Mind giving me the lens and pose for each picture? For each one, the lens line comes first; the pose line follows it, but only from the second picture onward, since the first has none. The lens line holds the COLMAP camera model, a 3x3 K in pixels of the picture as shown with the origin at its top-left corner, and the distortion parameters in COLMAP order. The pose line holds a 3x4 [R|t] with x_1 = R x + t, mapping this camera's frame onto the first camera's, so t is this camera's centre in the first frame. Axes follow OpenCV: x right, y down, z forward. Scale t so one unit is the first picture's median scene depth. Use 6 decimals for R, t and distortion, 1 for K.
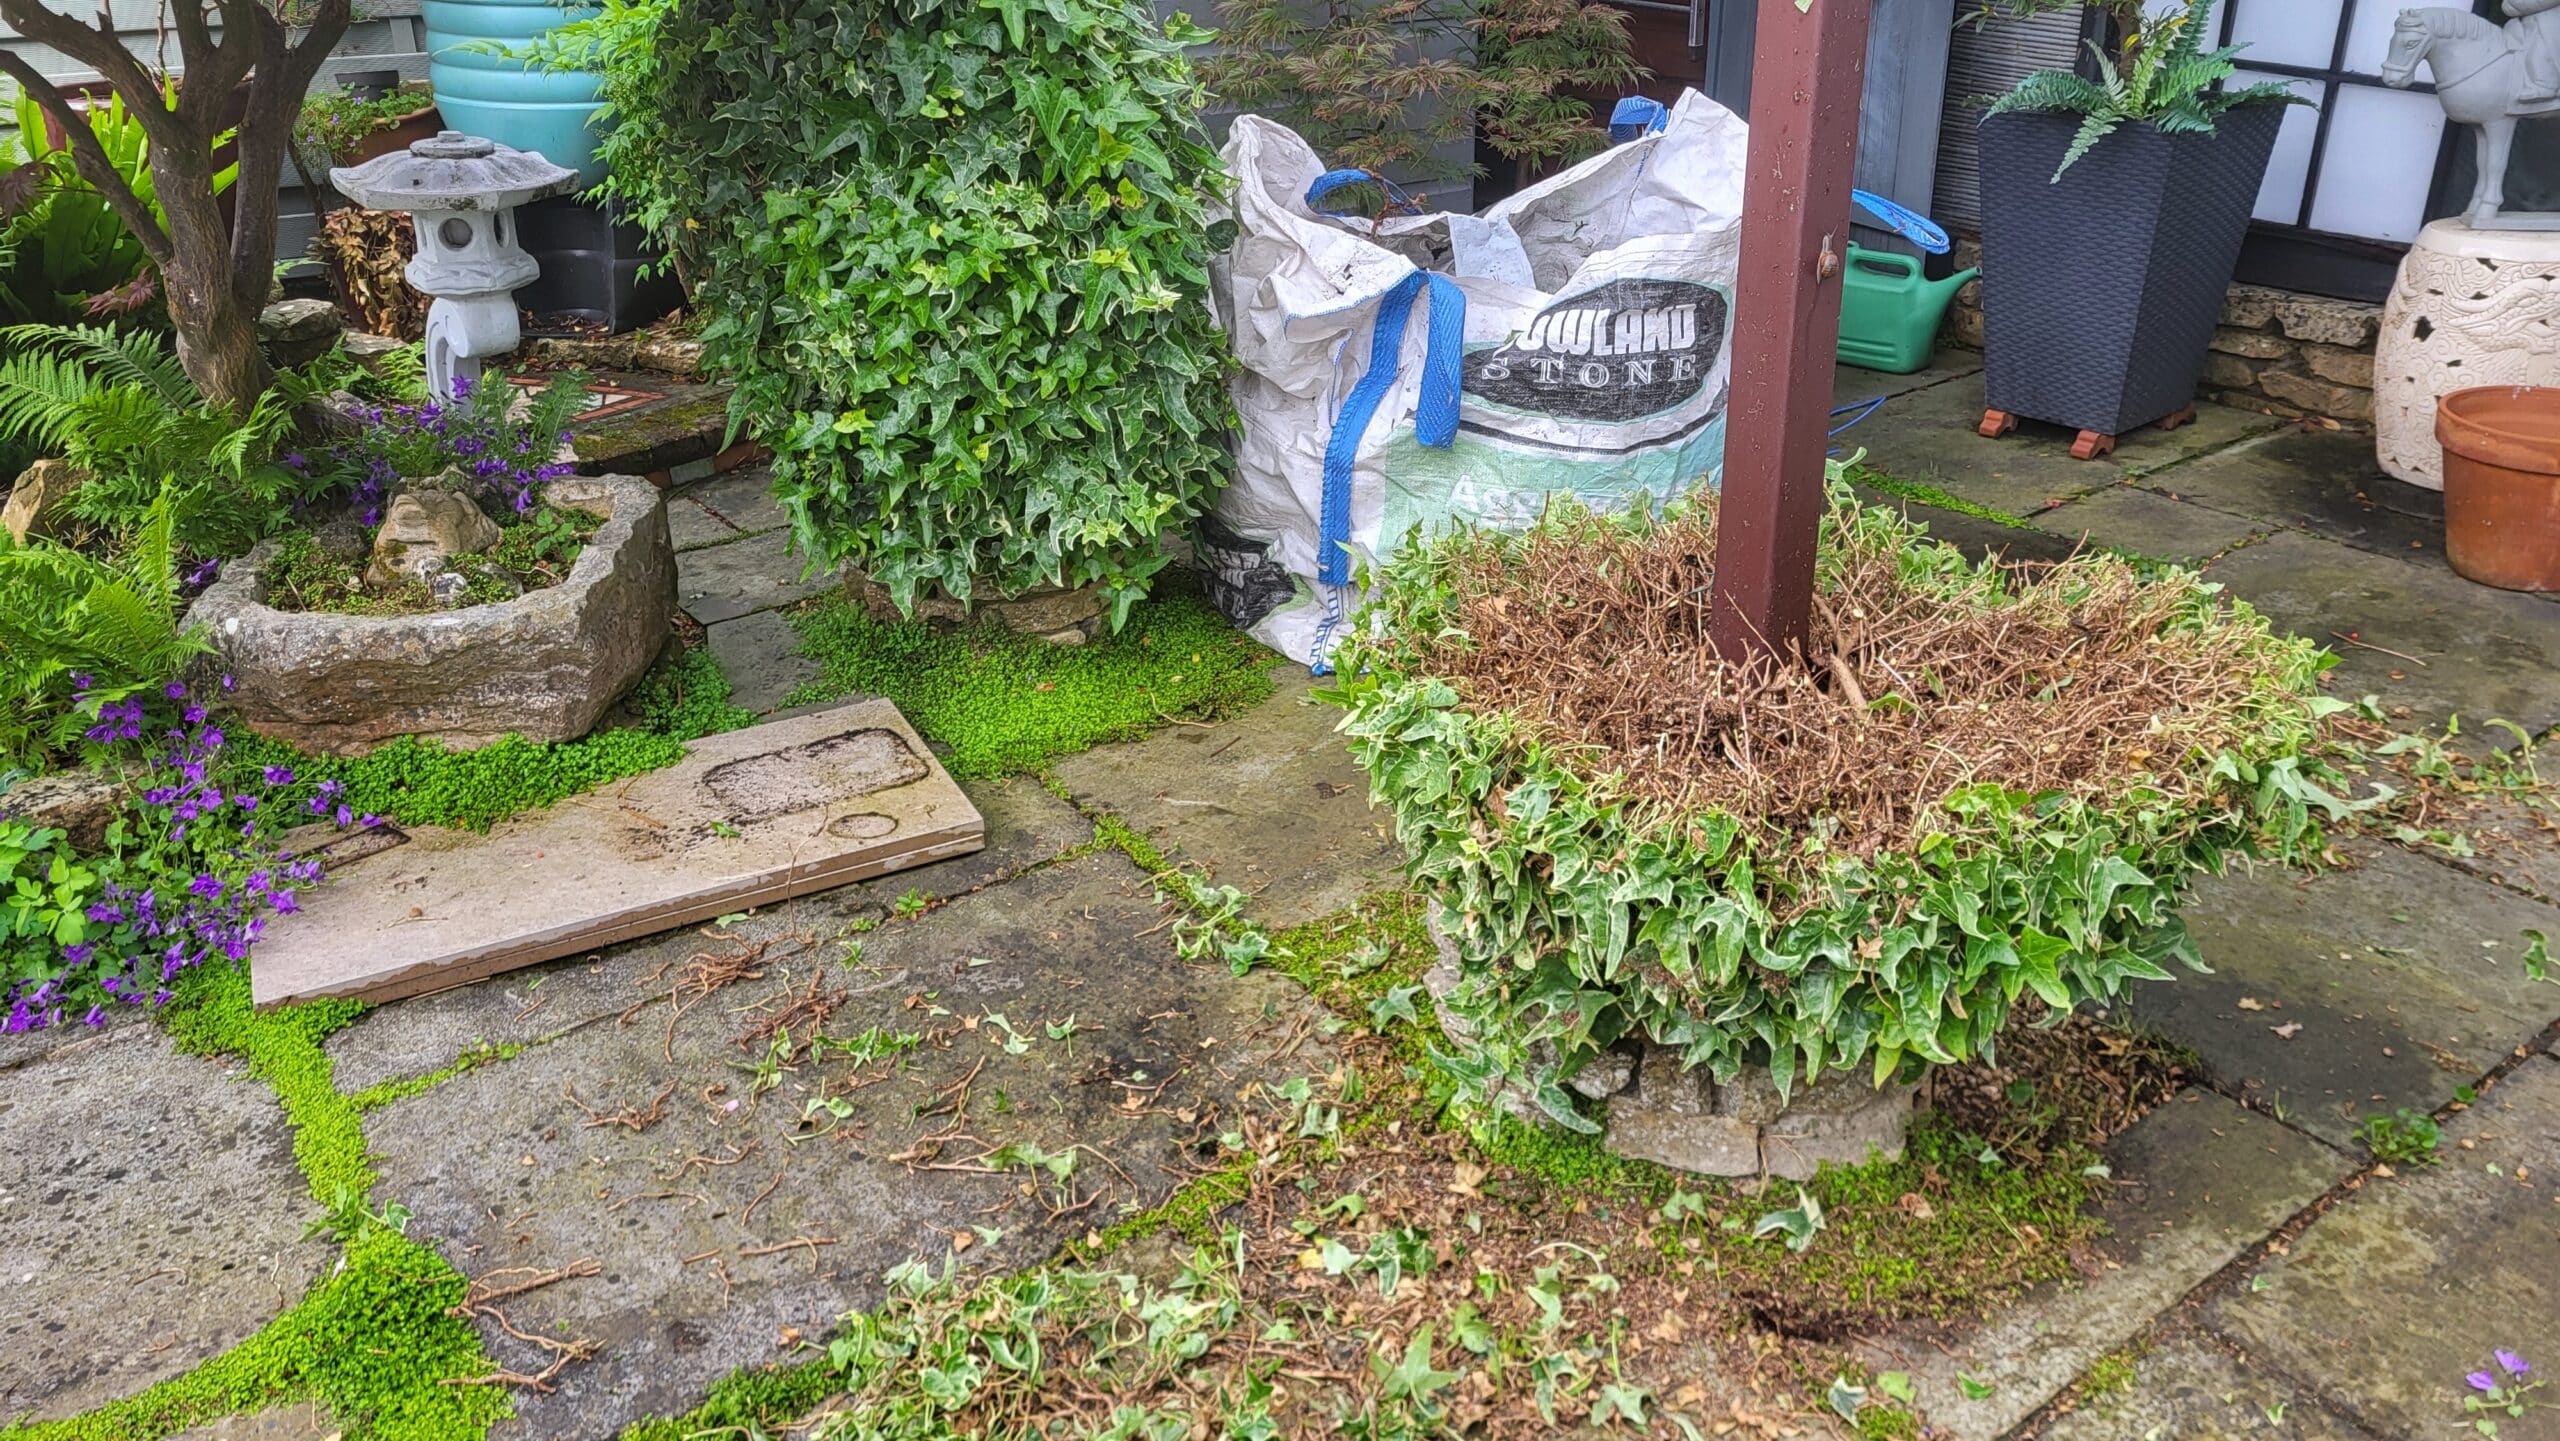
lens RADIAL K [[1952.2, 0, 1294.8], [0, 1952.2, 680.9], [0, 0, 1]] dist [0.038912, -0.008883]
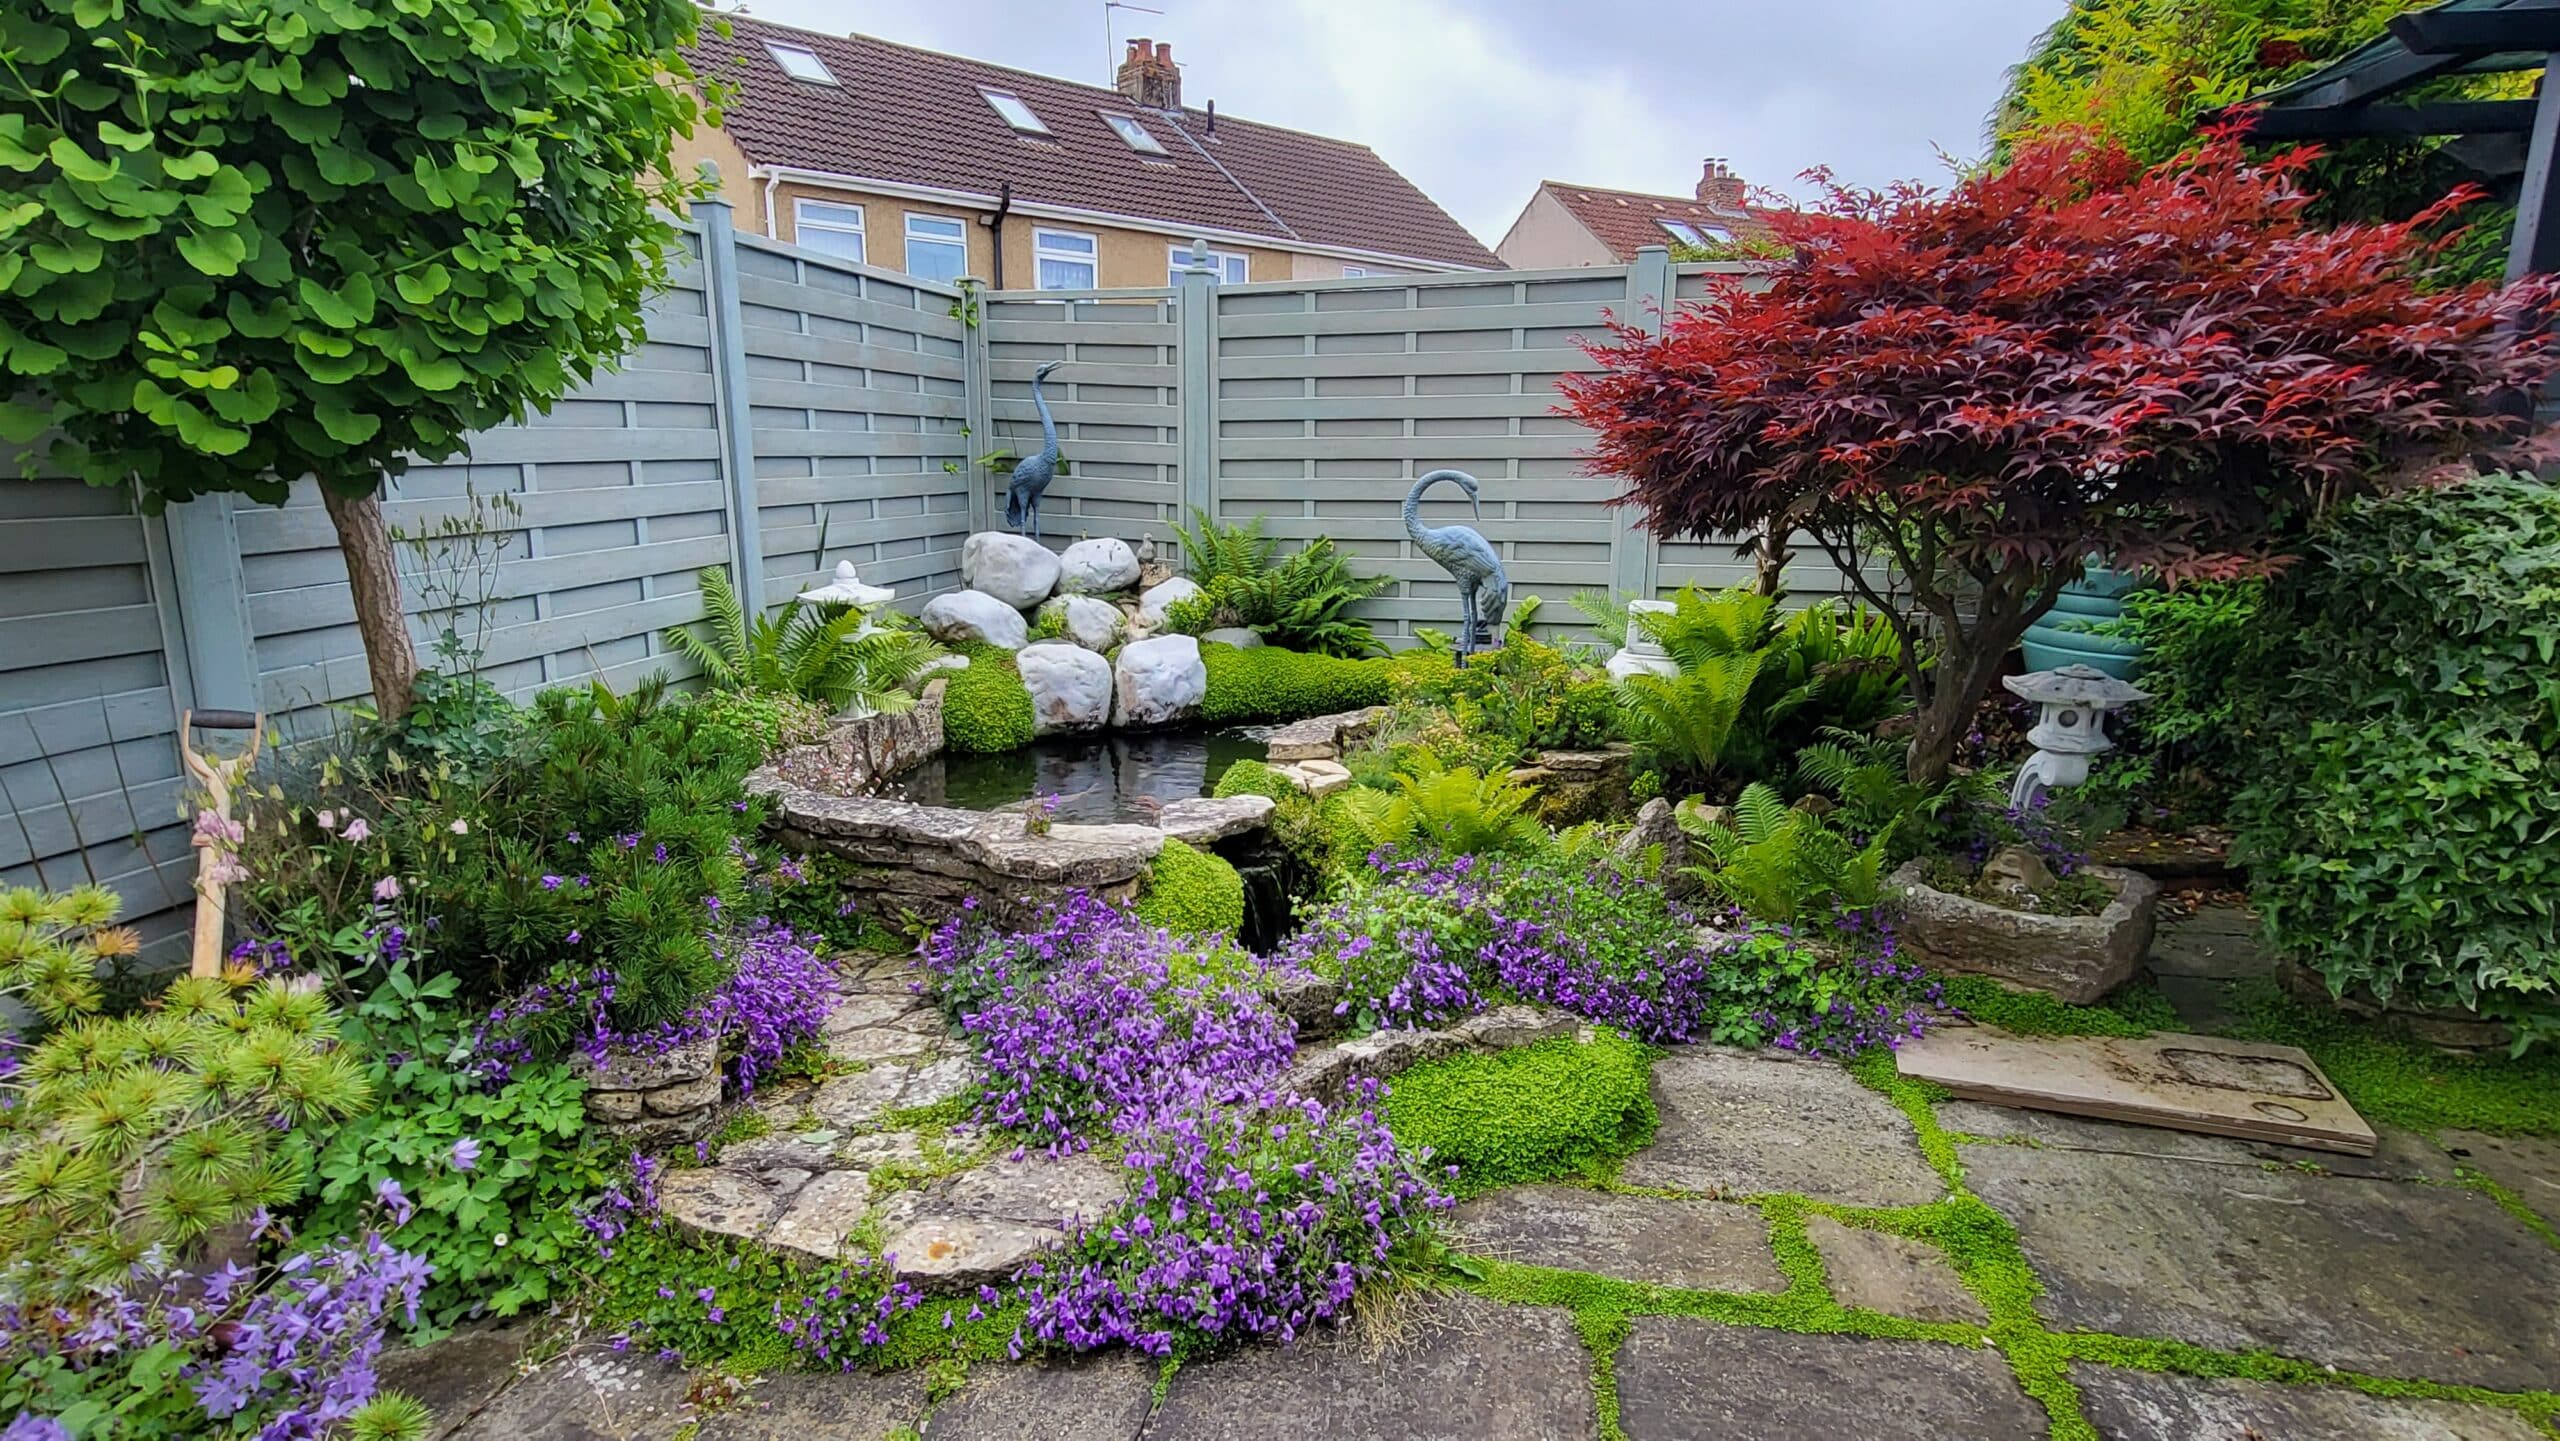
lens RADIAL K [[1358.3, 0, 1265.0], [0, 1358.3, 723.9], [0, 0, 1]] dist [-0.003223, 0.010731]
pose [[0.667629, 0.162387, -0.726568, -0.020334], [-0.316198, 0.945377, -0.079258, 0.124890], [0.674010, 0.282655, 0.682507, -0.388643]]
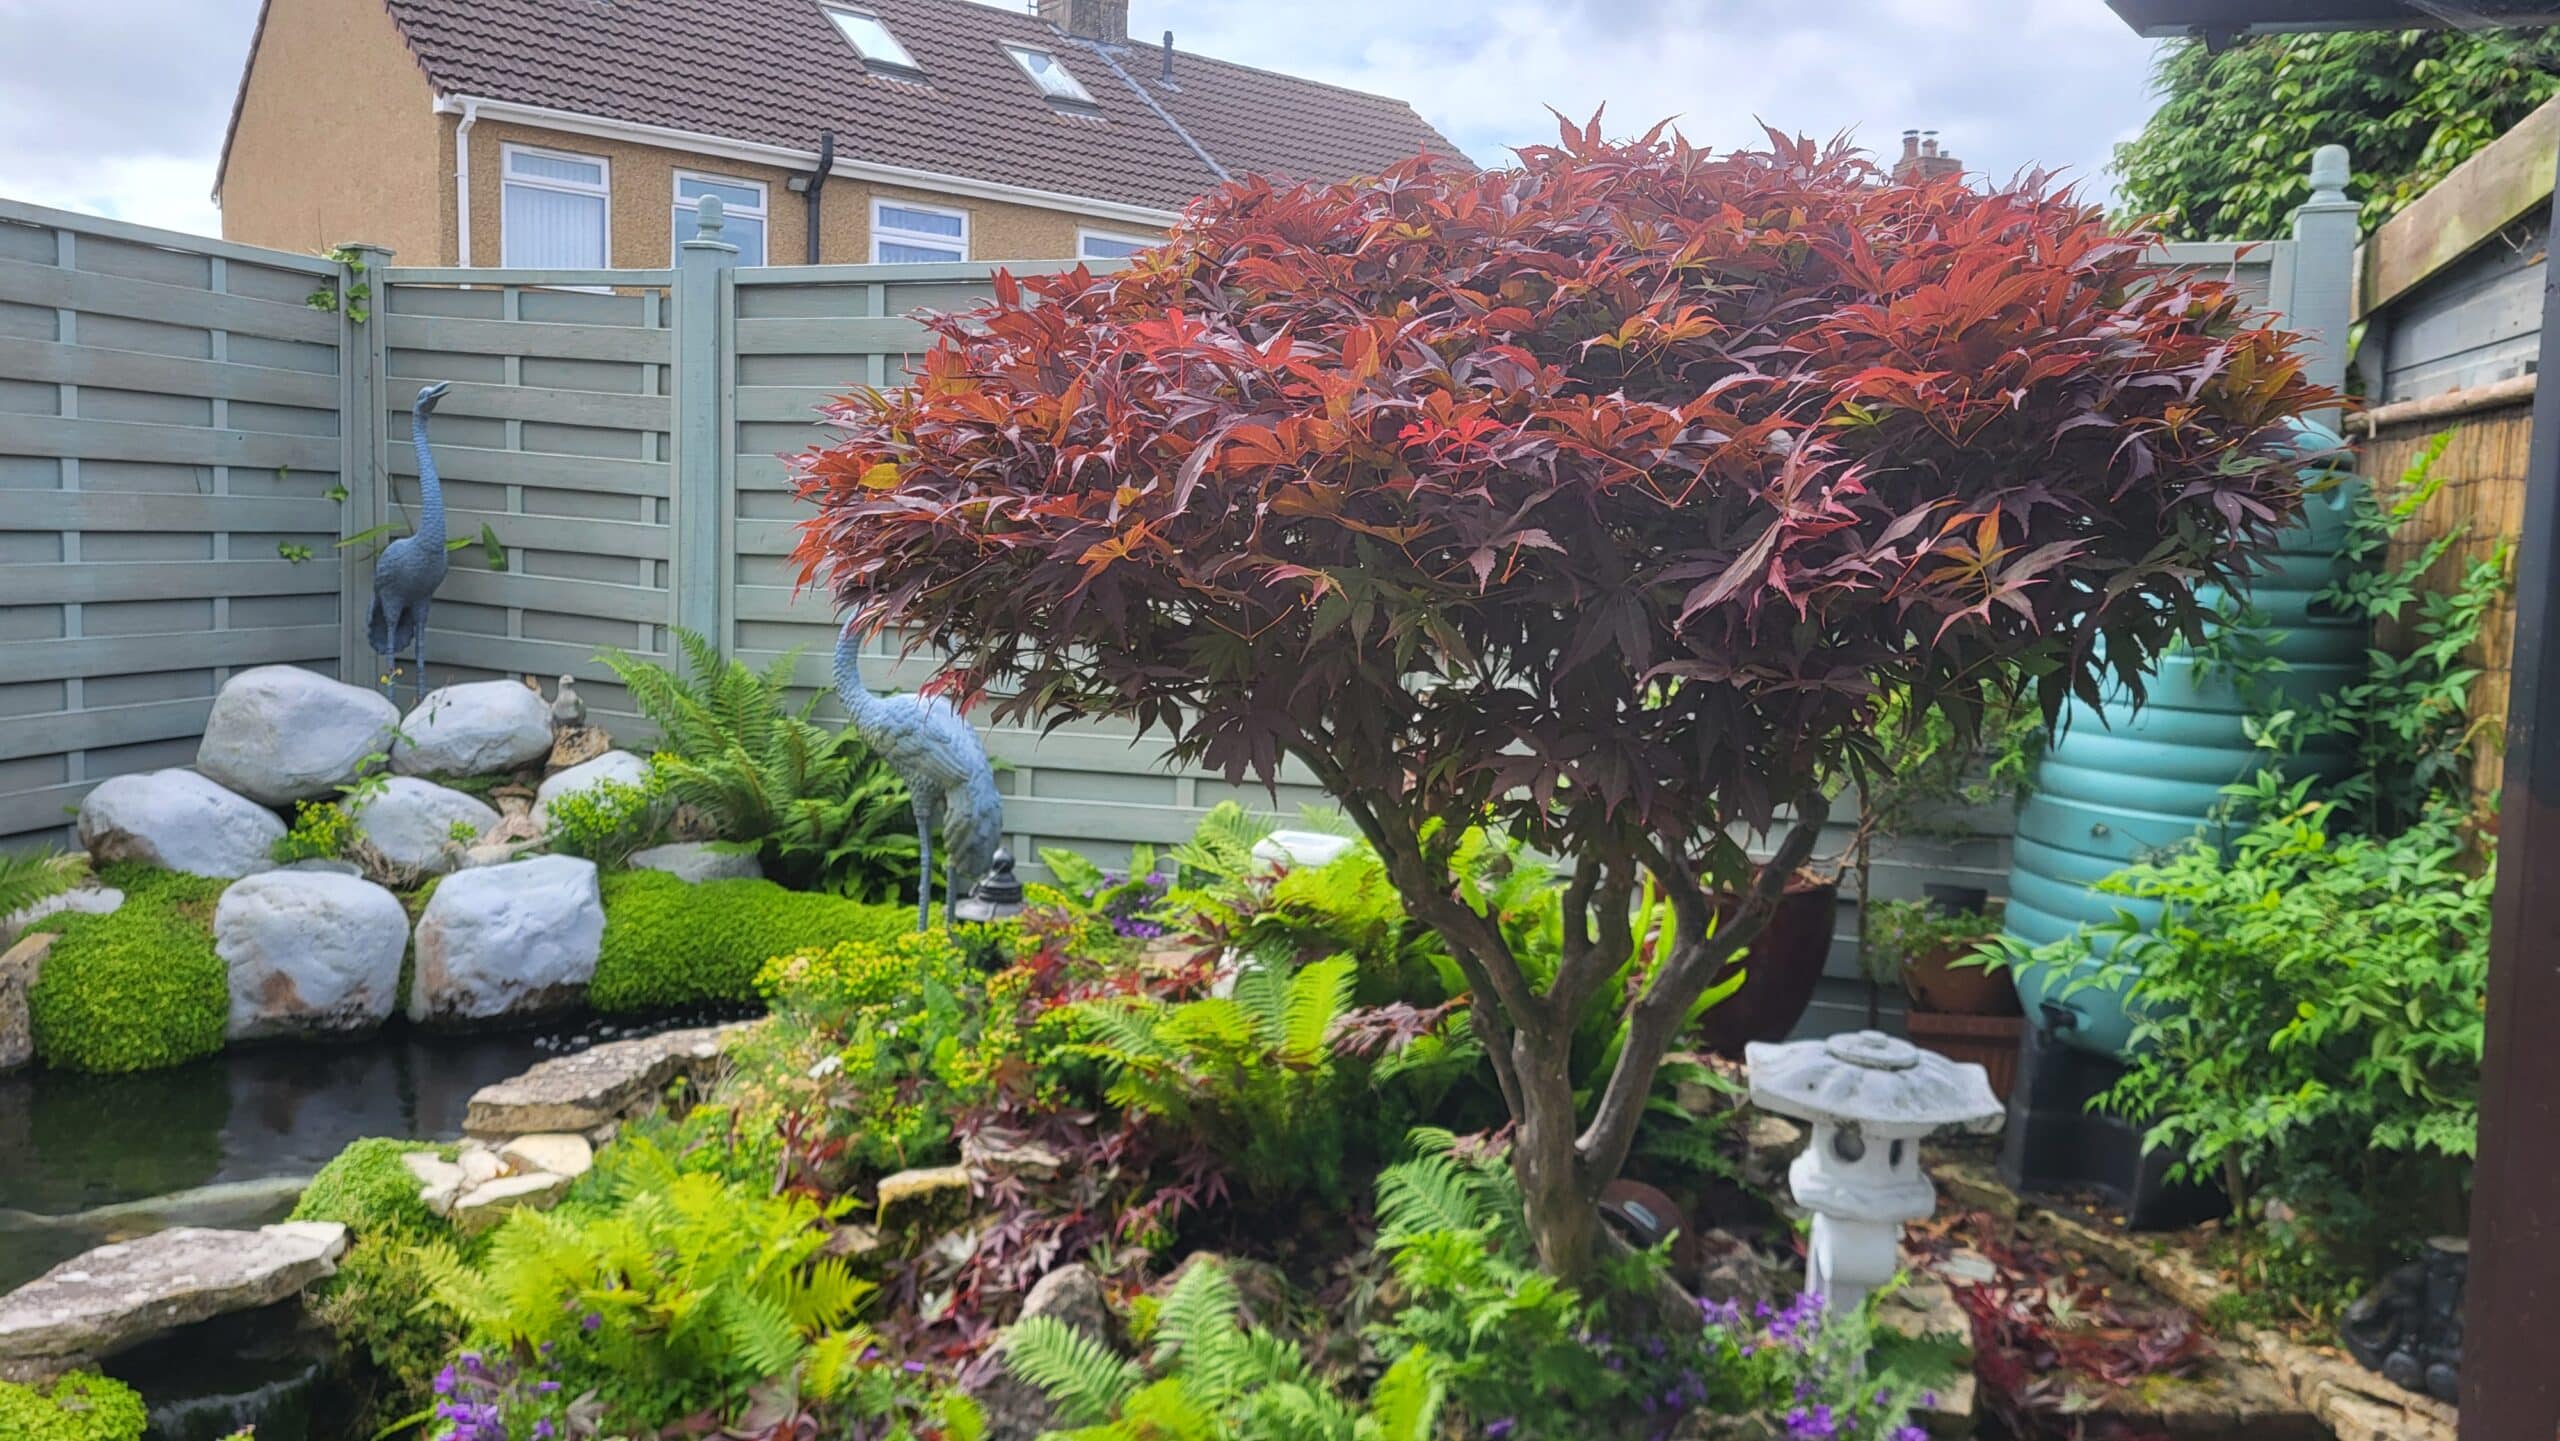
lens RADIAL K [[1952.2, 0, 1294.8], [0, 1952.2, 680.9], [0, 0, 1]] dist [0.038912, -0.008883]
pose [[0.650723, 0.096153, -0.753202, 0.059788], [-0.347753, 0.919544, -0.183050, -0.203678], [0.675001, 0.381044, 0.631806, 0.243767]]
